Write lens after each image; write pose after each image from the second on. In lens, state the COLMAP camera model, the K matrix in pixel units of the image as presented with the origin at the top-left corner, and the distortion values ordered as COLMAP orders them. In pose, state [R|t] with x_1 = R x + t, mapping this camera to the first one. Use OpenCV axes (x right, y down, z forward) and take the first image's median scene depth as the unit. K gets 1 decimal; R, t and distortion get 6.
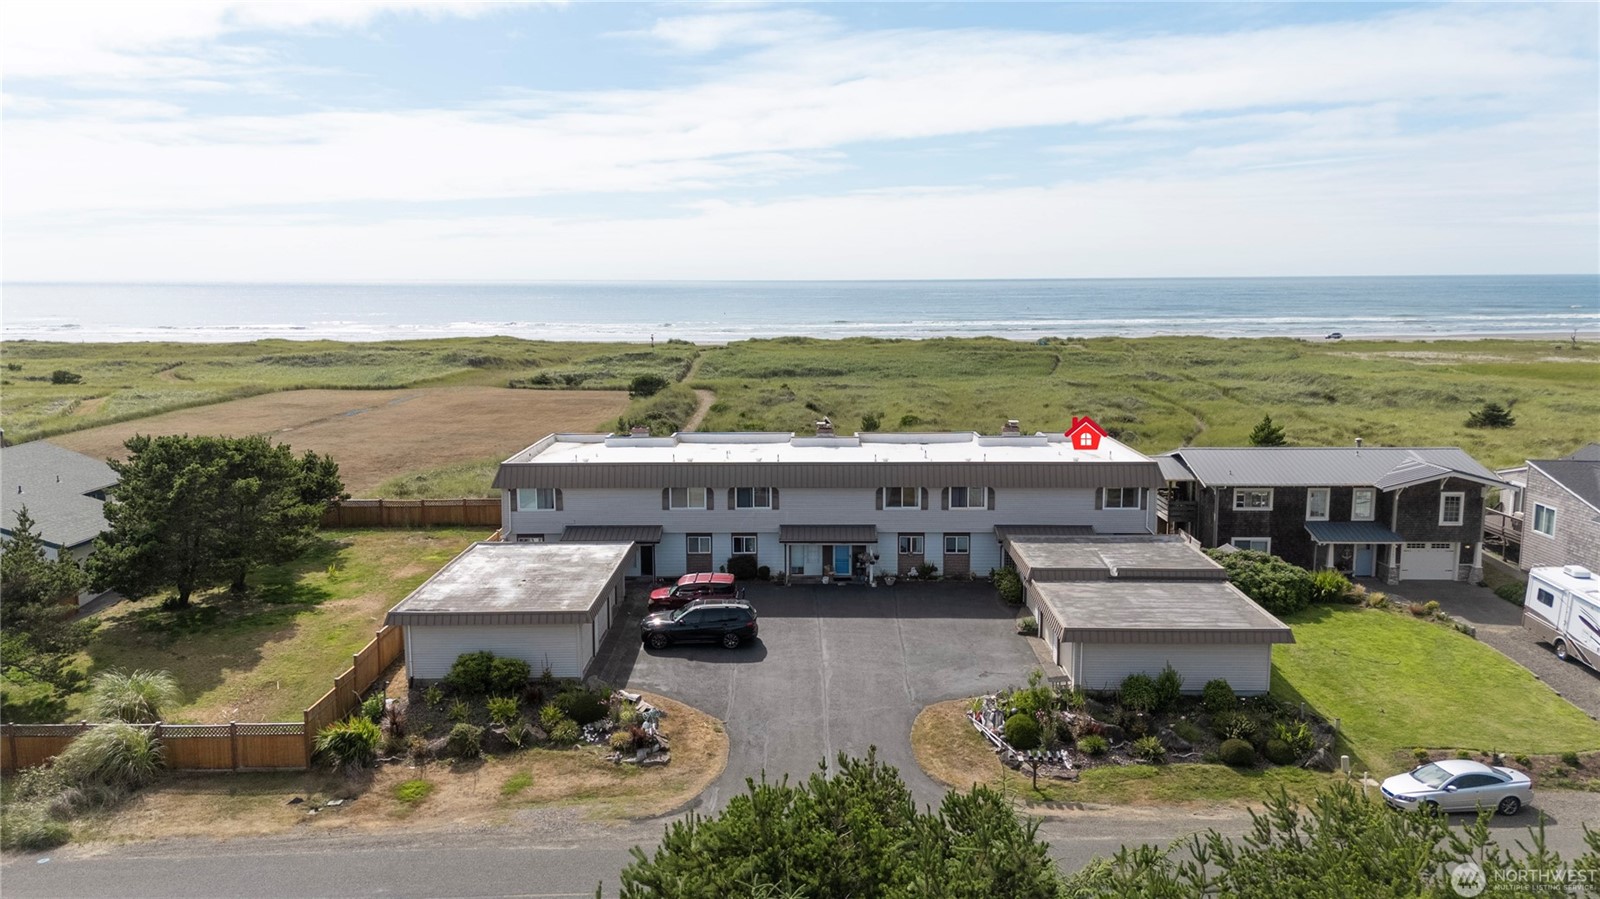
lens RADIAL K [[1180.4, 0, 796.1], [0, 1180.4, 444.9], [0, 0, 1]] dist [0.057444, -0.011730]
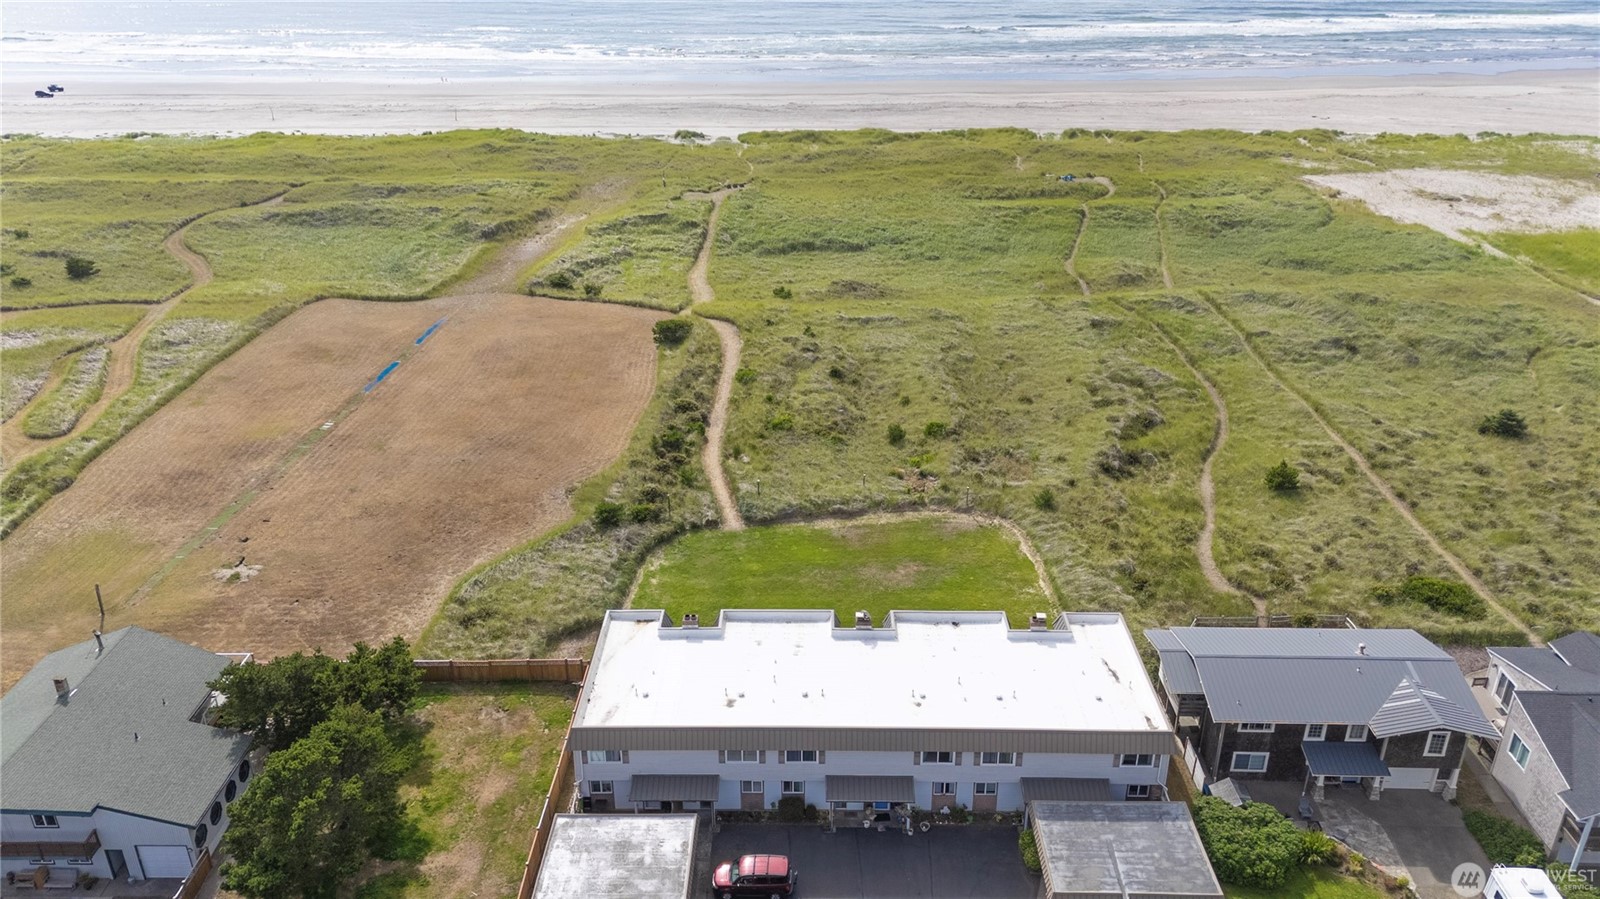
lens RADIAL K [[1180.4, 0, 797.3], [0, 1180.4, 442.5], [0, 0, 1]] dist [0.057444, -0.011730]
pose [[0.999995, -0.002516, -0.002128, -0.035980], [0.003038, 0.954075, 0.299552, -0.541799], [0.001276, -0.299556, 0.954078, 0.032200]]
